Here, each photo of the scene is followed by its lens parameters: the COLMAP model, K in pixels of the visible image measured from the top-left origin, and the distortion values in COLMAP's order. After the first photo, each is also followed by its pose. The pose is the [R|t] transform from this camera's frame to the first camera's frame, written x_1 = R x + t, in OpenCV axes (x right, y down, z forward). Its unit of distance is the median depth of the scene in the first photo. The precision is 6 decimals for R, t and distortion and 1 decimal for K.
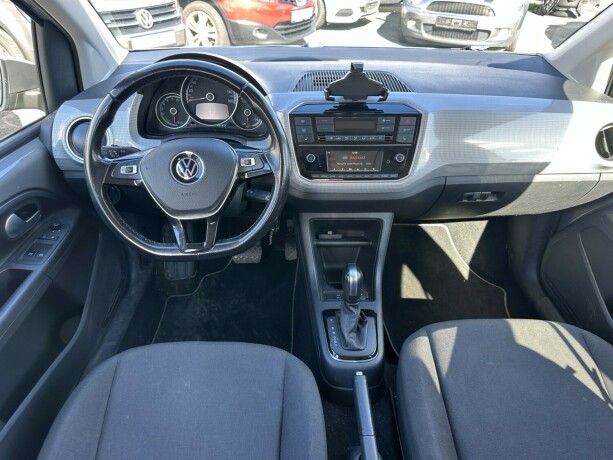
lens RADIAL K [[431.9, 0, 306.5], [0, 431.9, 230.0], [0, 0, 1]] dist [0.075342, -0.110140]
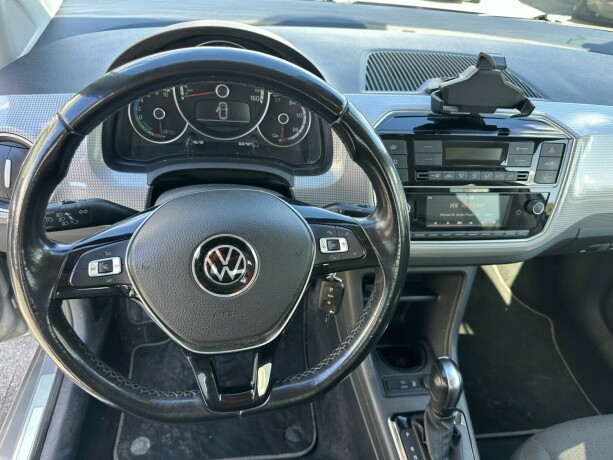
lens RADIAL K [[439.0, 0, 303.7], [0, 439.0, 228.9], [0, 0, 1]] dist [0.003598, -0.001898]
pose [[0.990859, -0.006553, 0.134744, -0.193355], [-0.008929, 0.993443, 0.113976, -0.187926], [-0.134608, -0.114138, 0.984303, 0.371476]]
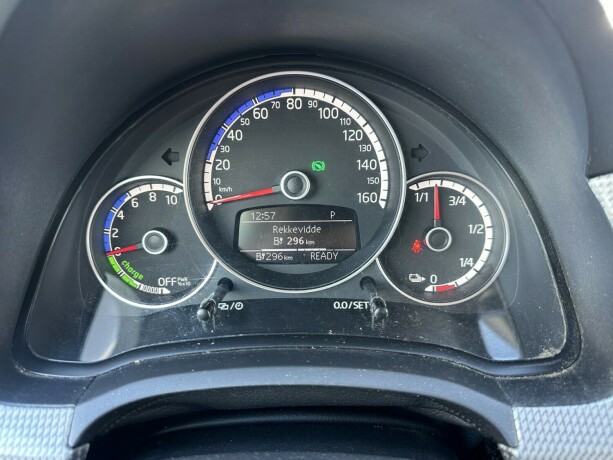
lens RADIAL K [[449.1, 0, 314.0], [0, 449.1, 230.1], [0, 0, 1]] dist [0.078421, 0.000065]
pose [[0.998711, -0.025571, -0.043853, -0.198602], [0.016832, 0.981799, -0.189178, -0.227321], [0.047892, 0.188196, 0.980963, 0.740412]]
